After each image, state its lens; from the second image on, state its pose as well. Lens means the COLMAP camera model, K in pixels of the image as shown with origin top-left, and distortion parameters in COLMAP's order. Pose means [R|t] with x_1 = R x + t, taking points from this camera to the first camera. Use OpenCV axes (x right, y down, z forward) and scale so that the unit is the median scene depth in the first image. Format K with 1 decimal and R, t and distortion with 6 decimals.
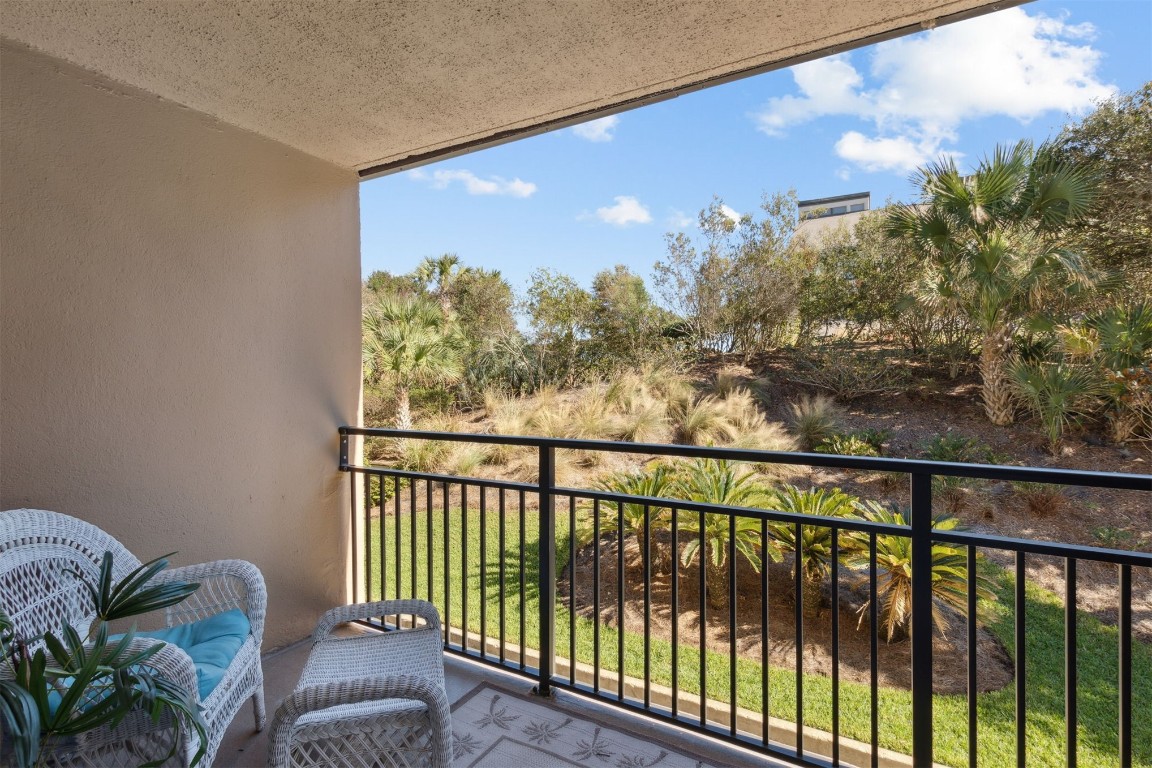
lens RADIAL K [[548.2, 0, 542.6], [0, 548.2, 375.7], [0, 0, 1]] dist [0.007377, -0.002962]
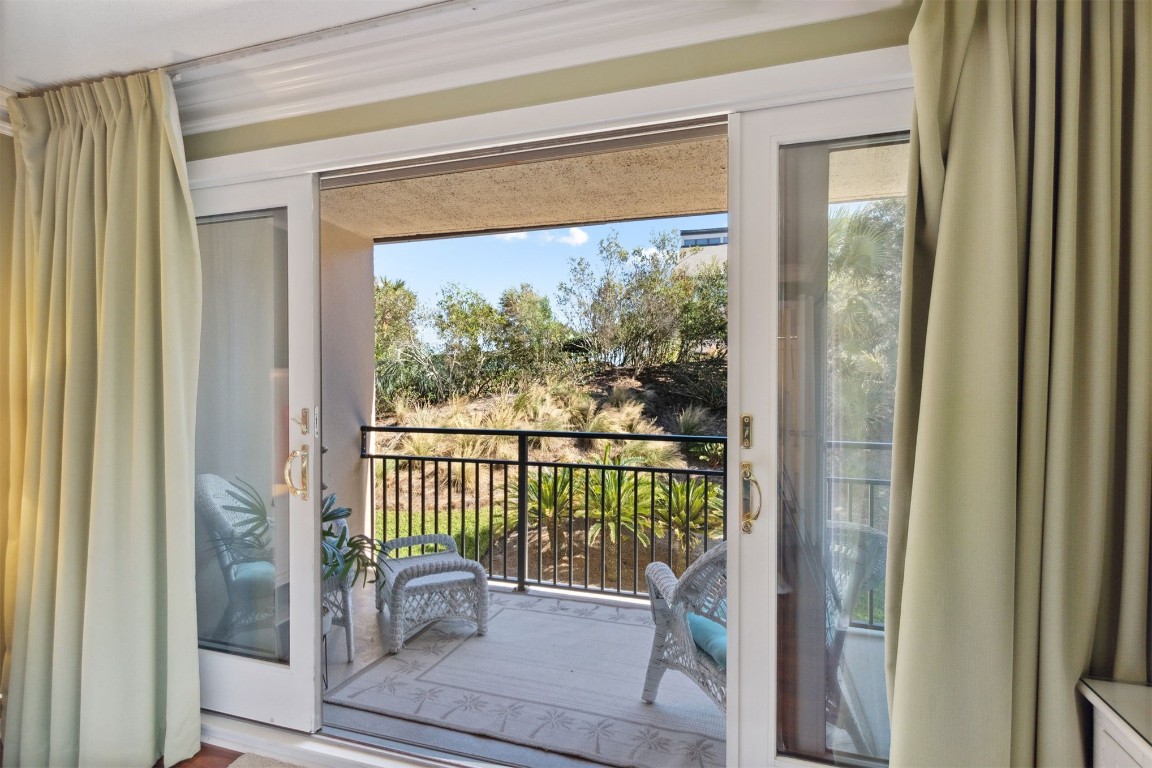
lens RADIAL K [[537.0, 0, 556.8], [0, 537.0, 386.6], [0, 0, 1]] dist [0.000191, -0.000022]
pose [[0.977828, 0.009962, 0.209171, -0.032531], [-0.010377, 0.999946, 0.000889, -0.002239], [-0.209151, -0.003040, 0.977879, -0.077981]]
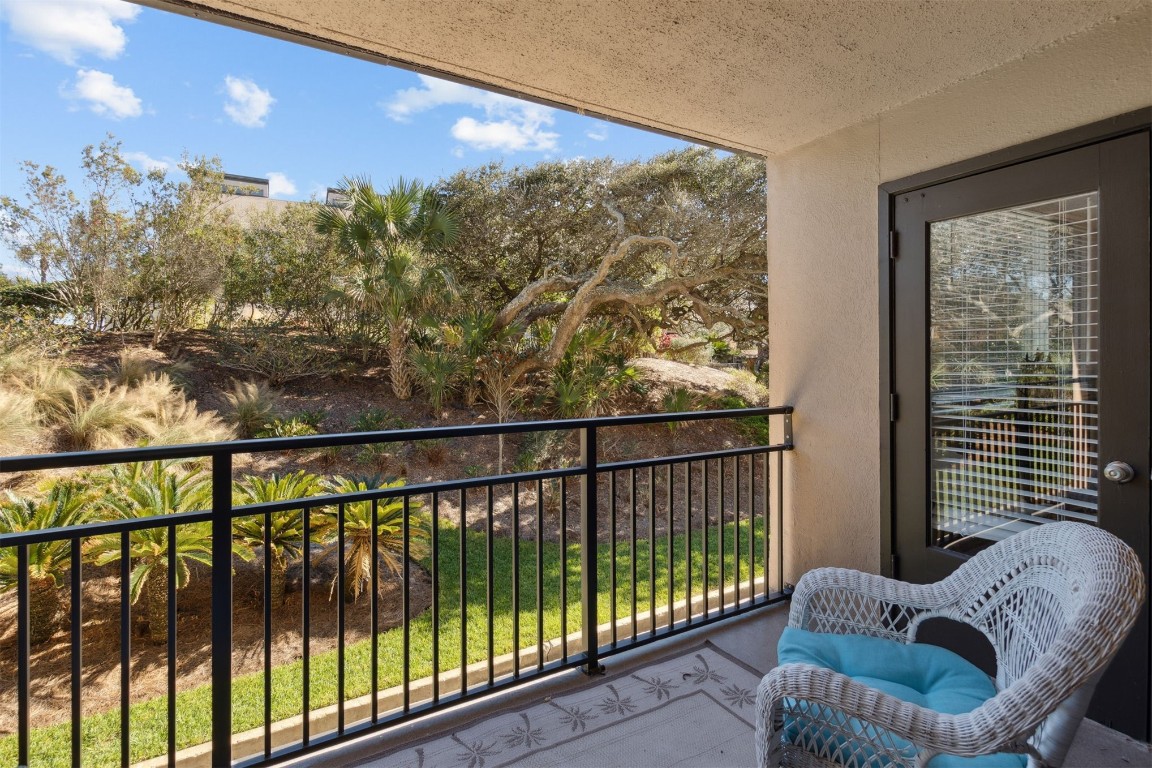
lens RADIAL K [[548.2, 0, 571.9], [0, 548.2, 355.1], [0, 0, 1]] dist [0.007377, -0.002962]
pose [[0.498760, 0.009059, 0.866693, -0.057051], [-0.001051, 0.999951, -0.009847, 0.000580], [-0.866739, 0.004001, 0.498745, 0.033706]]
